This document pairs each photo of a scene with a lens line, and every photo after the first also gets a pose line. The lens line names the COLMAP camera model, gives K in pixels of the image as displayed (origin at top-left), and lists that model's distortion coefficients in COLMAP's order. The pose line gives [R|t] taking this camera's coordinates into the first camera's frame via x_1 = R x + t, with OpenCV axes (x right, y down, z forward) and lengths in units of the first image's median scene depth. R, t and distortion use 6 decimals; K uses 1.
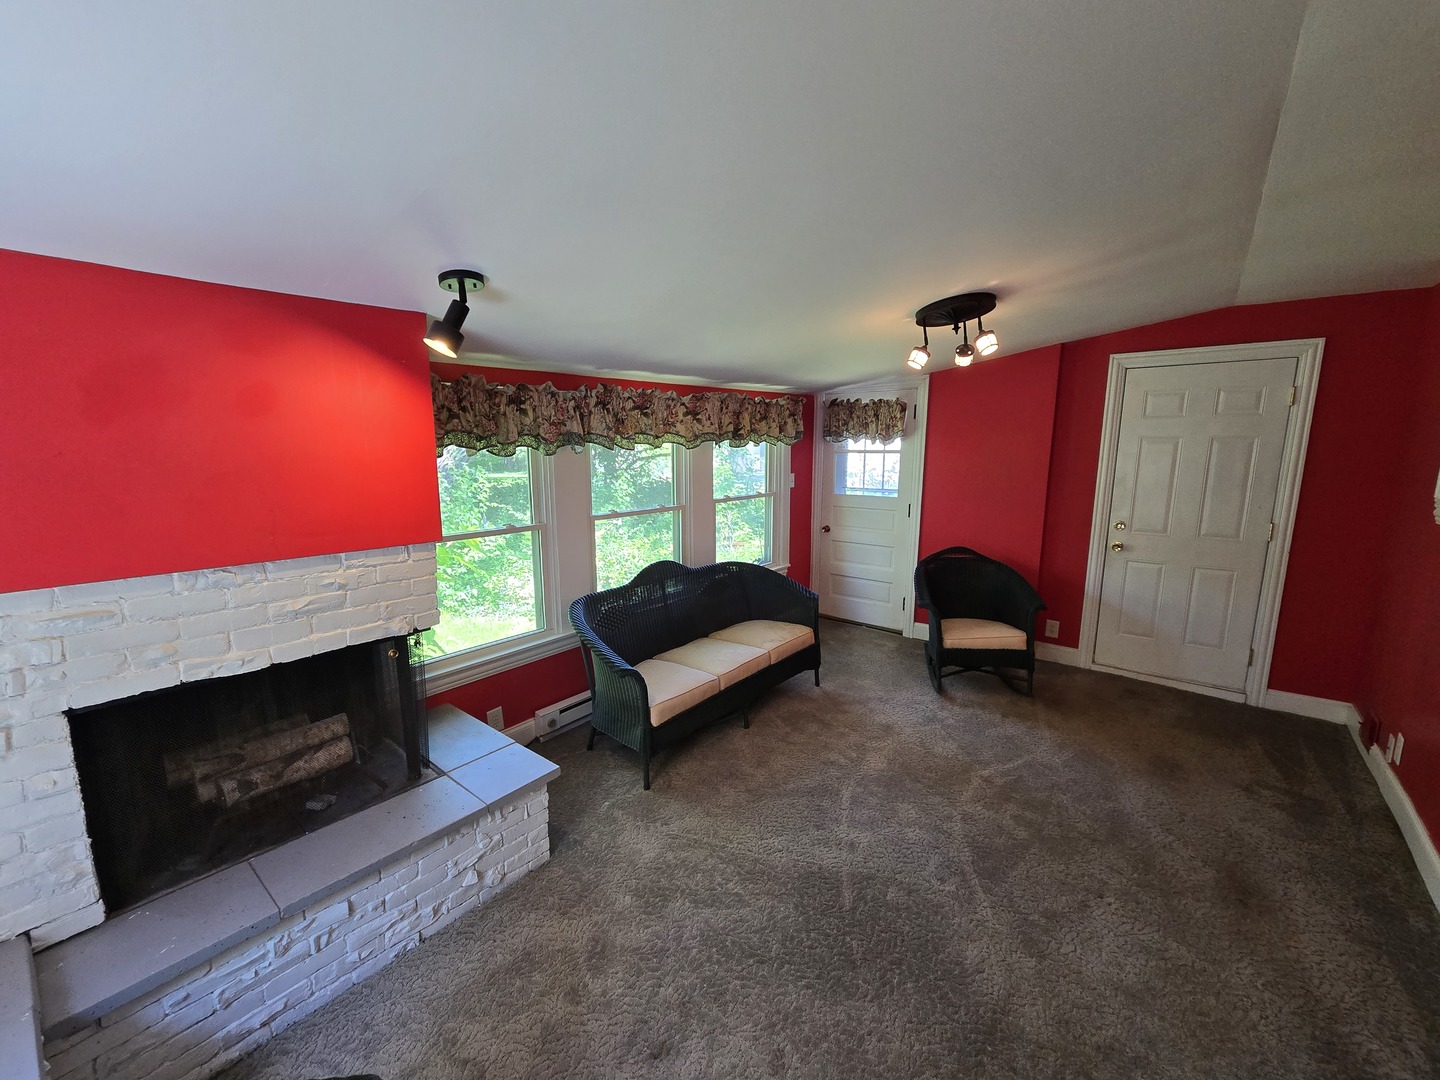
lens RADIAL K [[593.9, 0, 706.6], [0, 593.9, 539.8], [0, 0, 1]] dist [-0.004194, 0.002182]
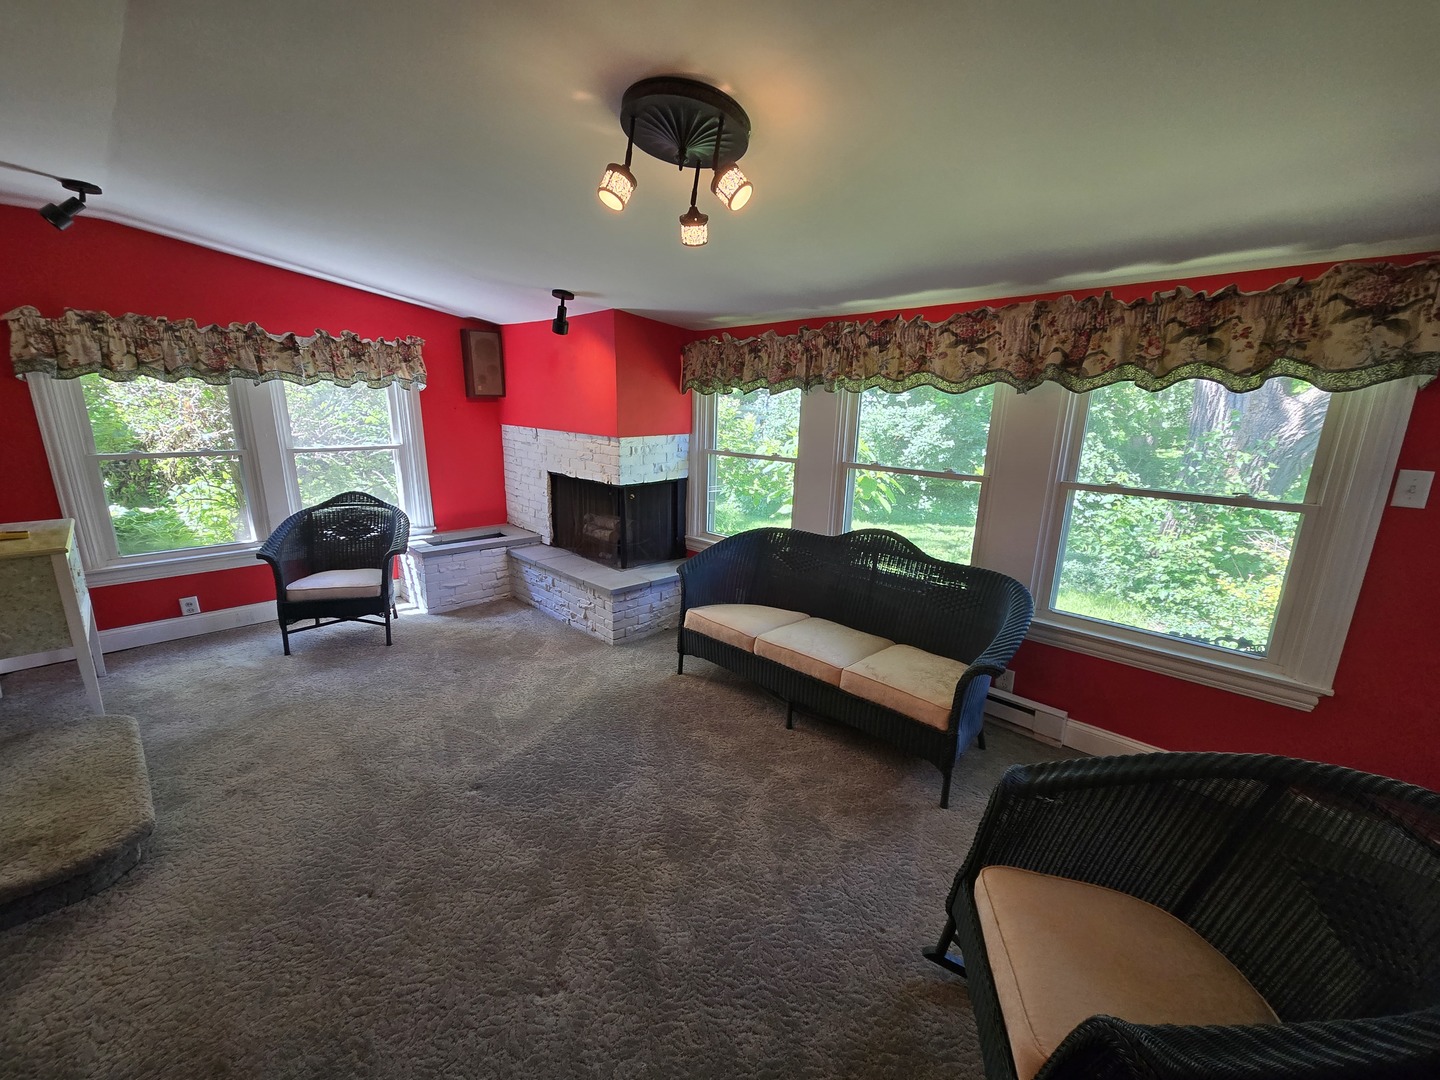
lens RADIAL K [[593.9, 0, 715.7], [0, 593.9, 544.8], [0, 0, 1]] dist [-0.004194, 0.002182]
pose [[-0.086689, 0.230655, -0.969166, 0.856467], [-0.187228, 0.951722, 0.243250, -0.115866], [0.978484, 0.202542, -0.039319, 0.914399]]
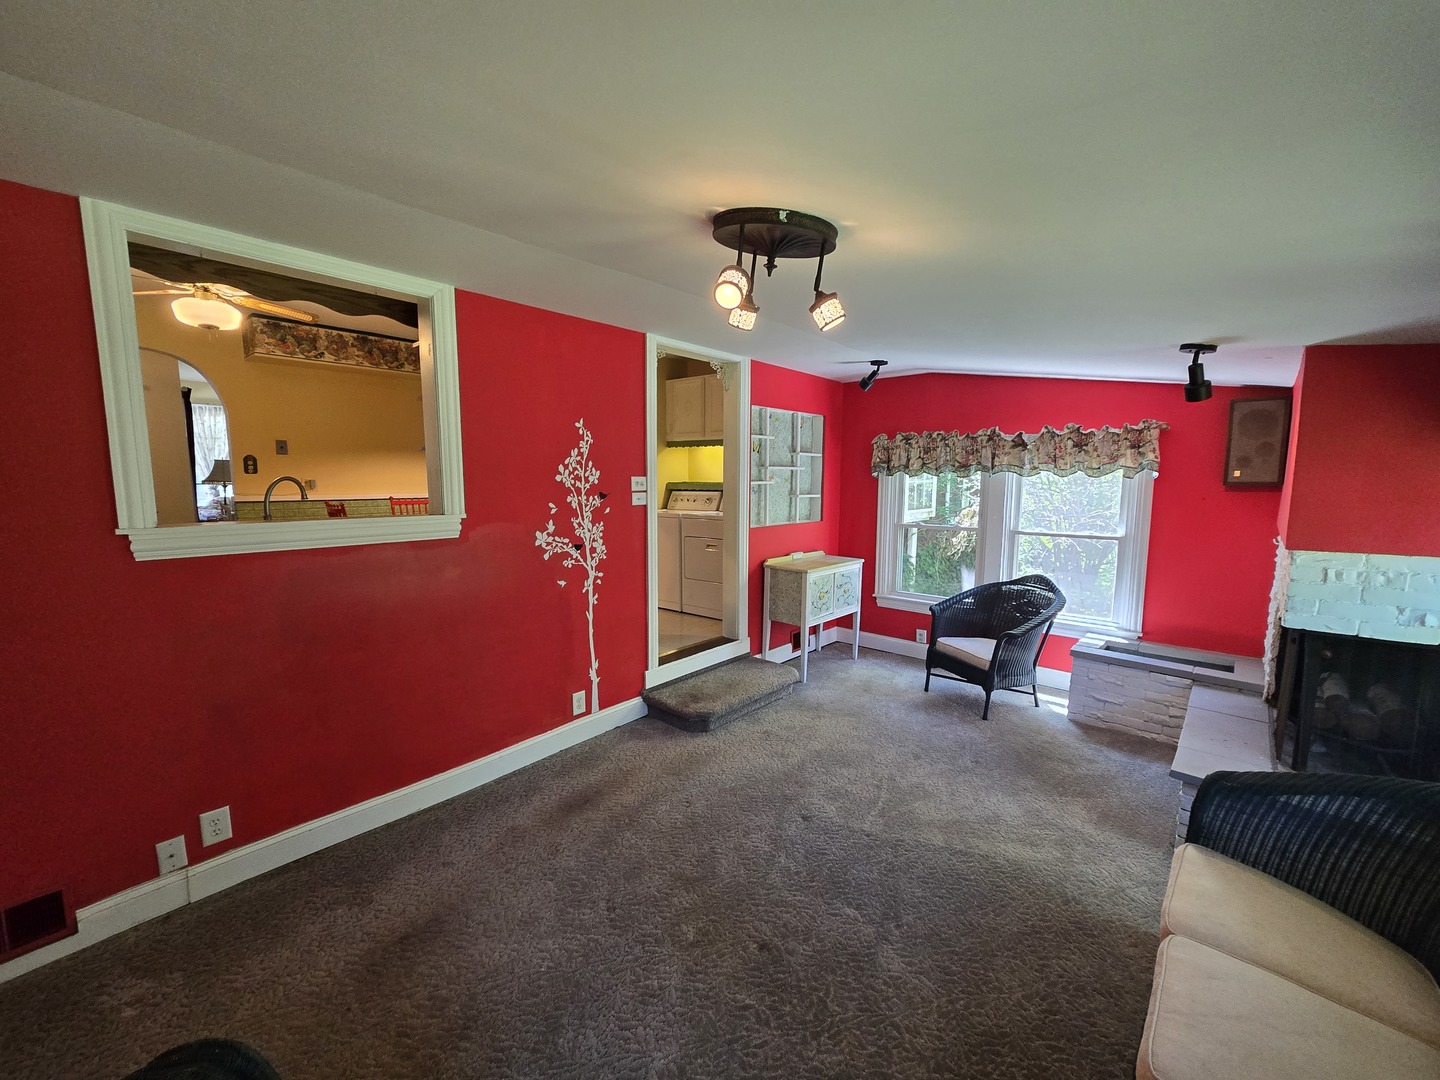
lens RADIAL K [[593.9, 0, 714.1], [0, 593.9, 550.0], [0, 0, 1]] dist [-0.004194, 0.002182]
pose [[-0.999315, -0.009103, 0.035870, 0.365273], [0.001628, 0.957518, 0.288369, -0.201417], [-0.036971, 0.288230, -0.956847, 1.337523]]
